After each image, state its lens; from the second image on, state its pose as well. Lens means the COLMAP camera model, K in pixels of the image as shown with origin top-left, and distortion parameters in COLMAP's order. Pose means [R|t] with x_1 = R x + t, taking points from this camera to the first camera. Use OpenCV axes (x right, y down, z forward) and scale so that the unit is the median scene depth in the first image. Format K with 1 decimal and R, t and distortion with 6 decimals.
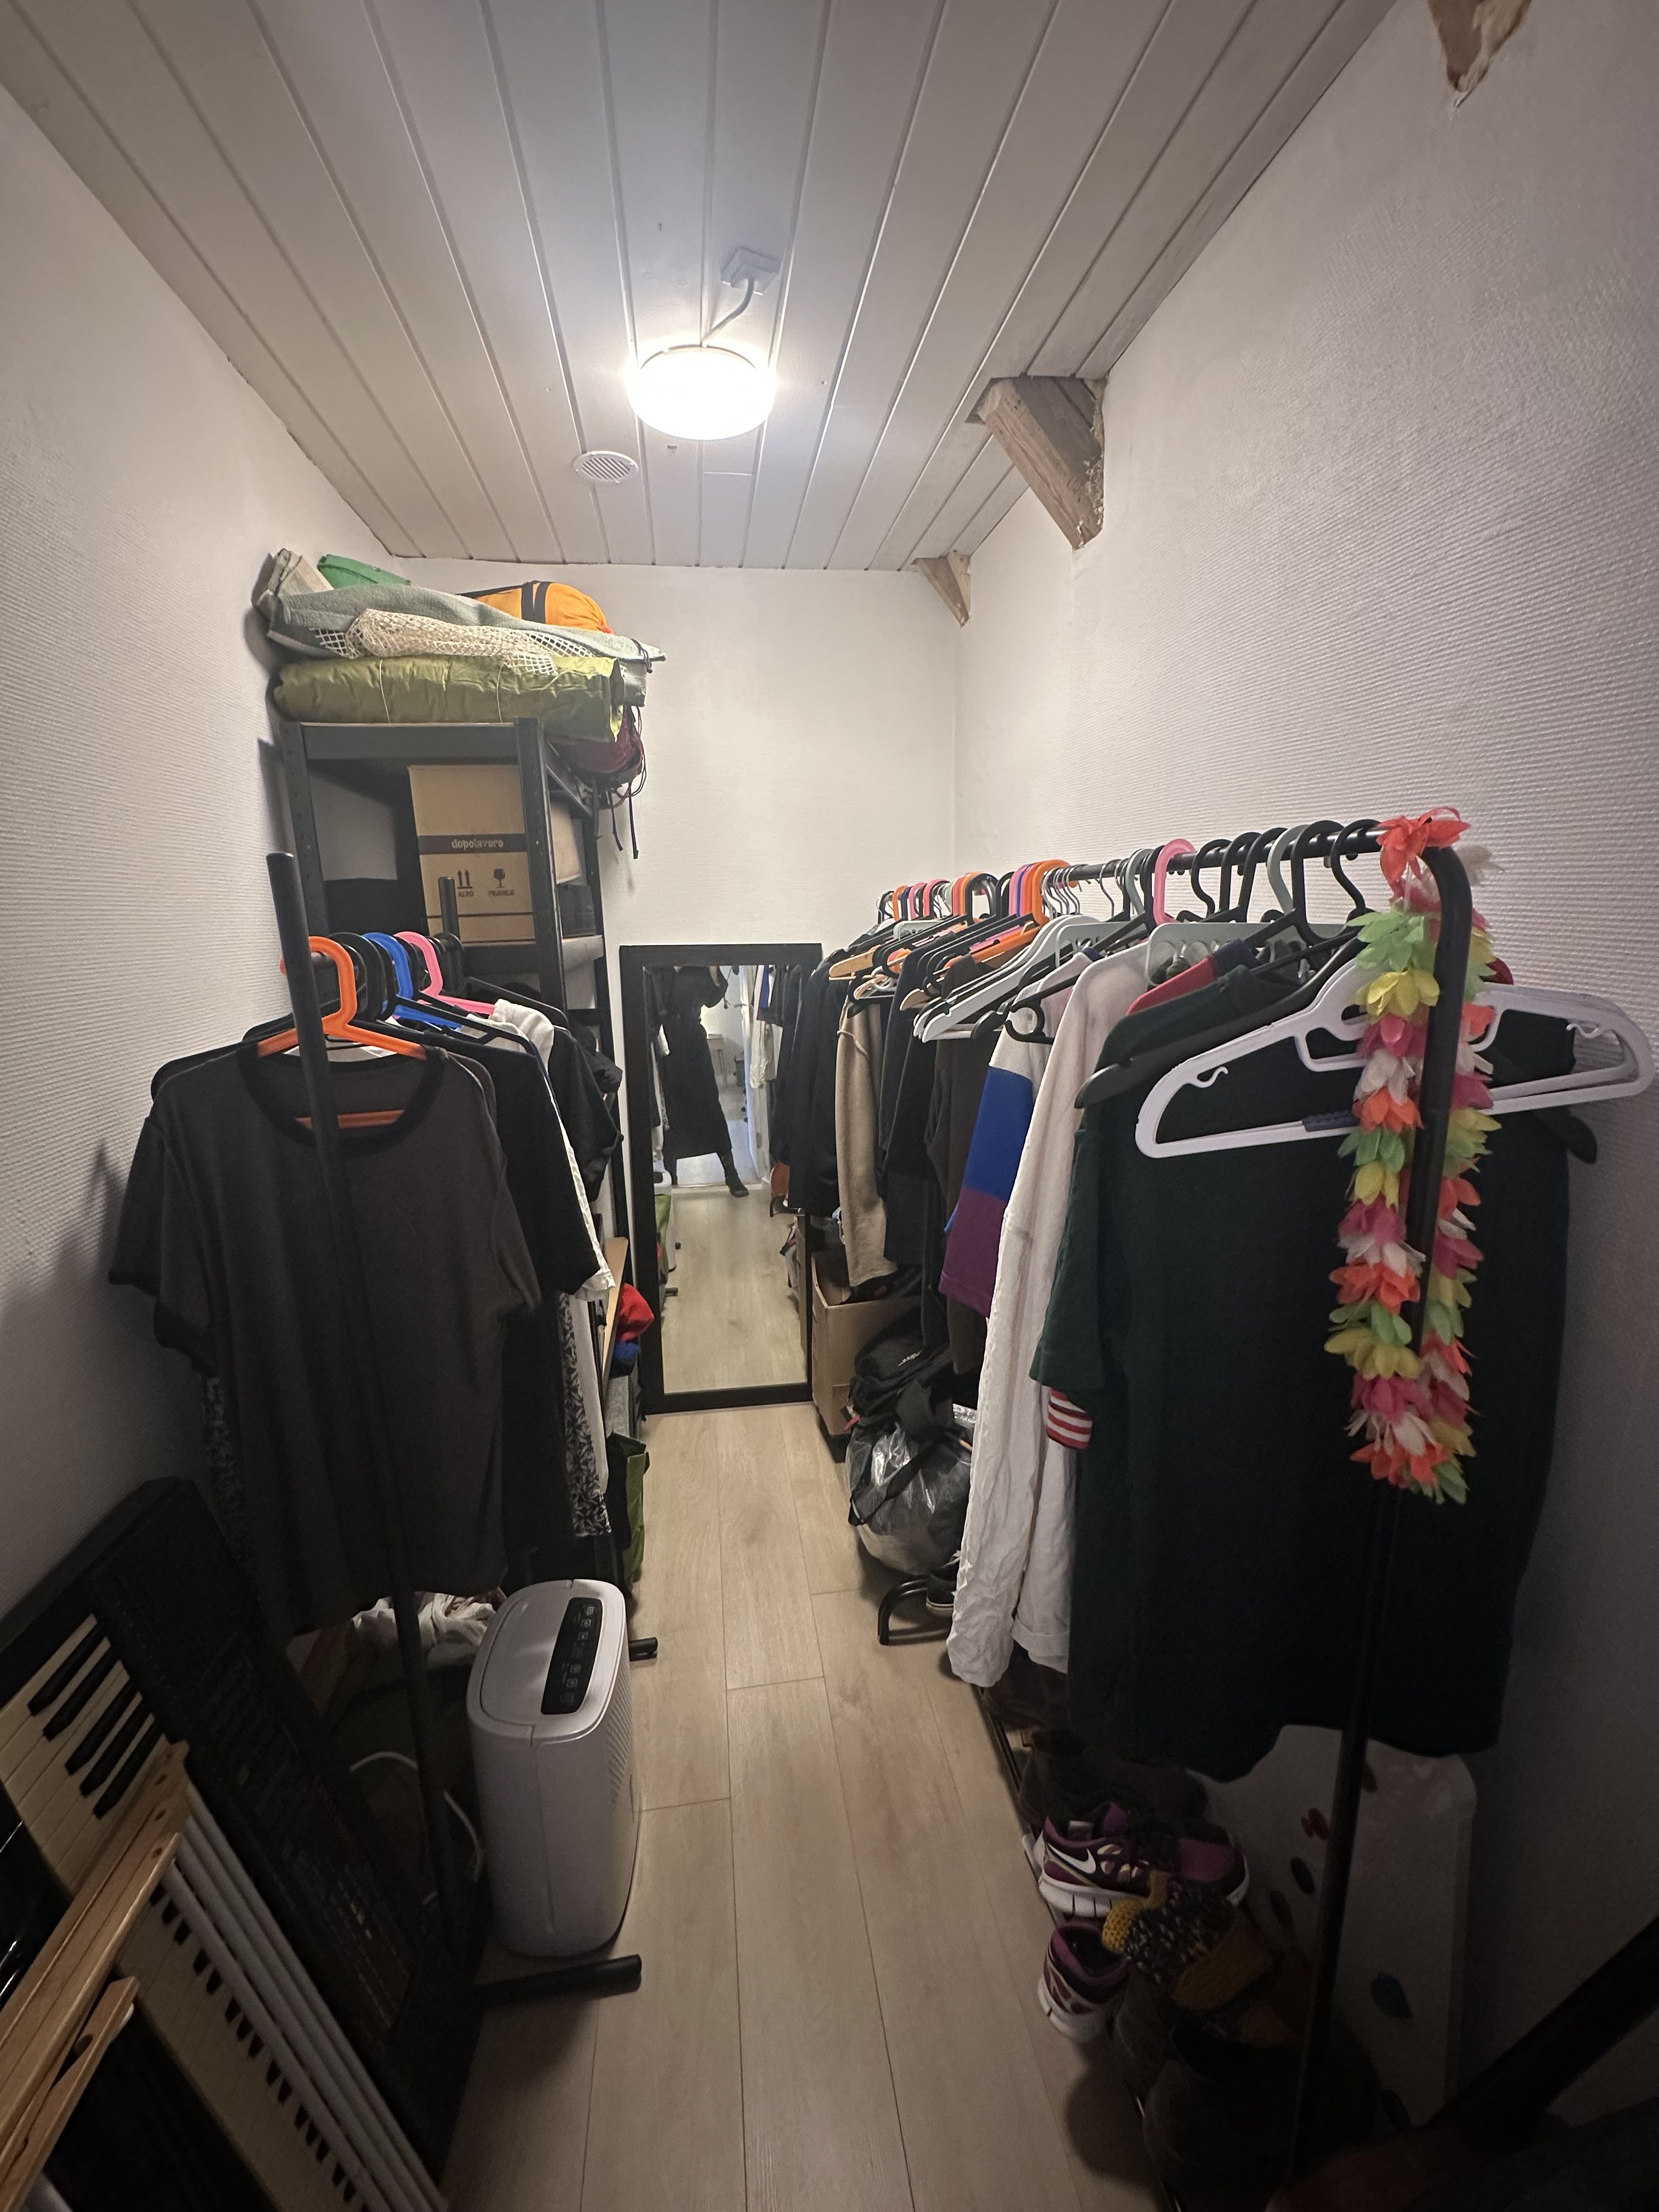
lens RADIAL K [[881.1, 0, 829.5], [0, 881.1, 1106.0], [0, 0, 1]] dist [-0.001008, -0.000066]
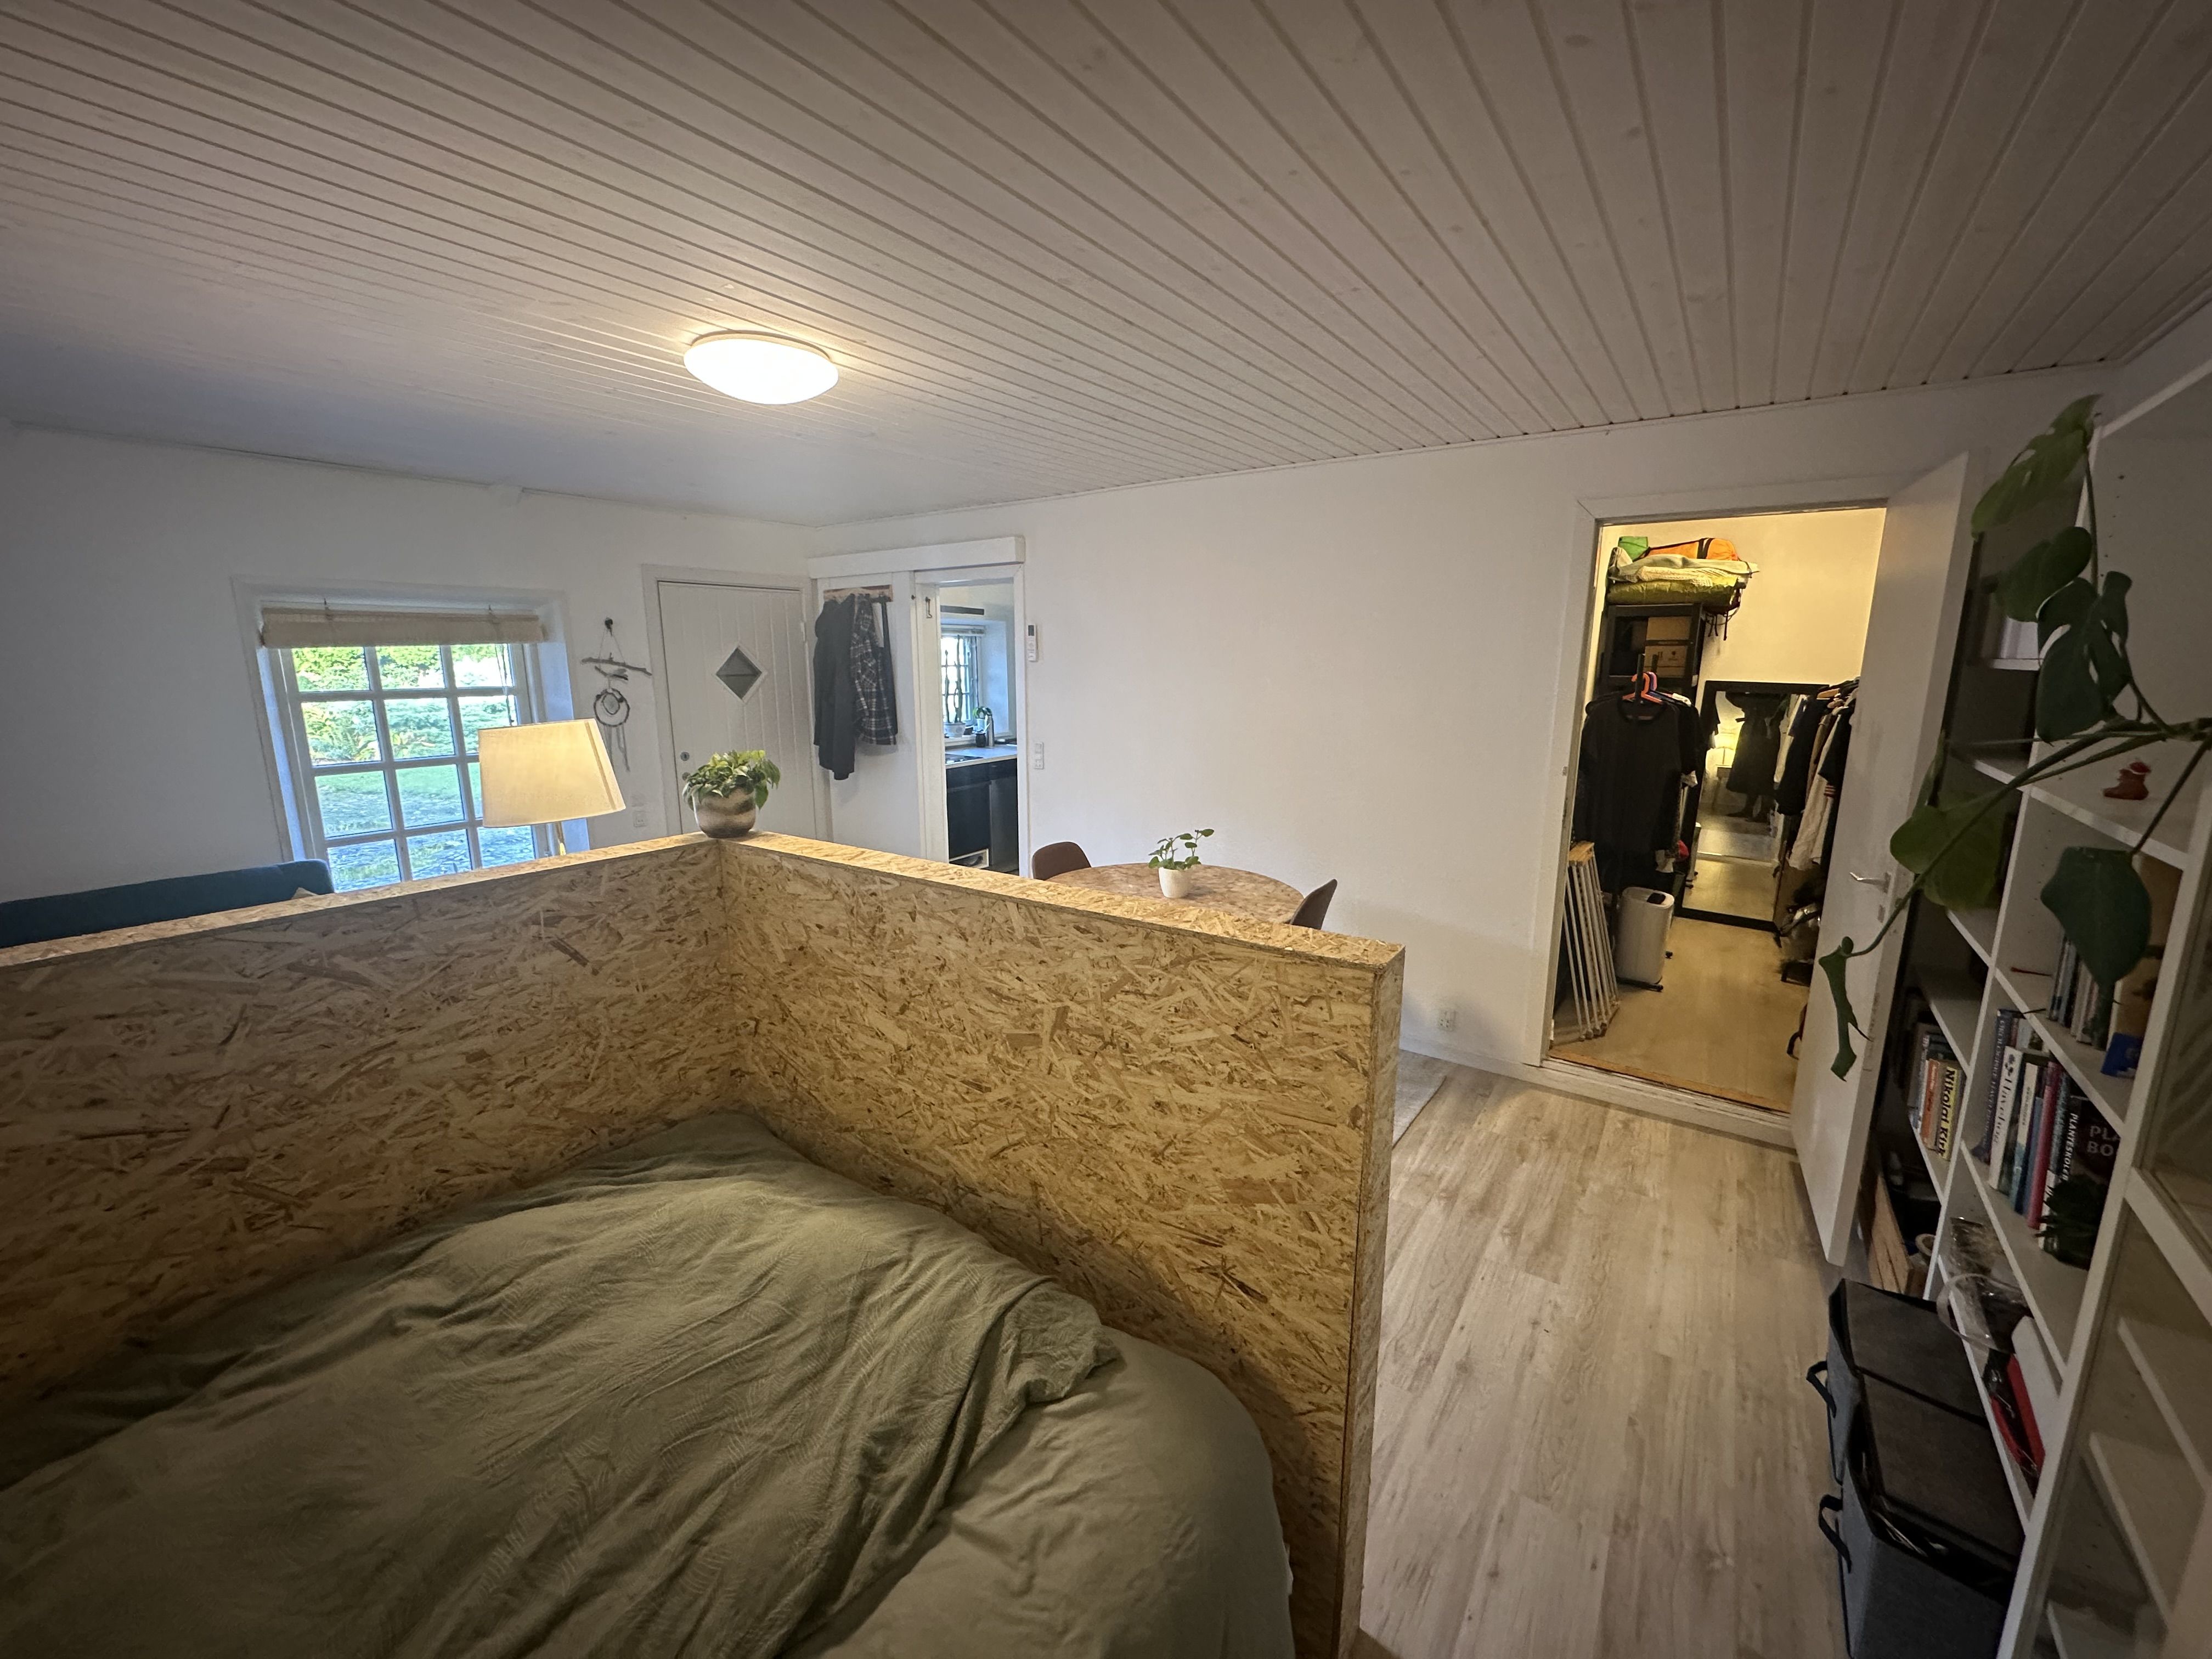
lens RADIAL K [[881.1, 0, 1106.0], [0, 881.1, 829.5], [0, 0, 1]] dist [-0.001008, -0.000066]
pose [[0.719734, 0.165181, -0.674313, 0.349304], [-0.175921, 0.982975, 0.053021, 0.507865], [0.671591, 0.080464, 0.736540, -2.458597]]
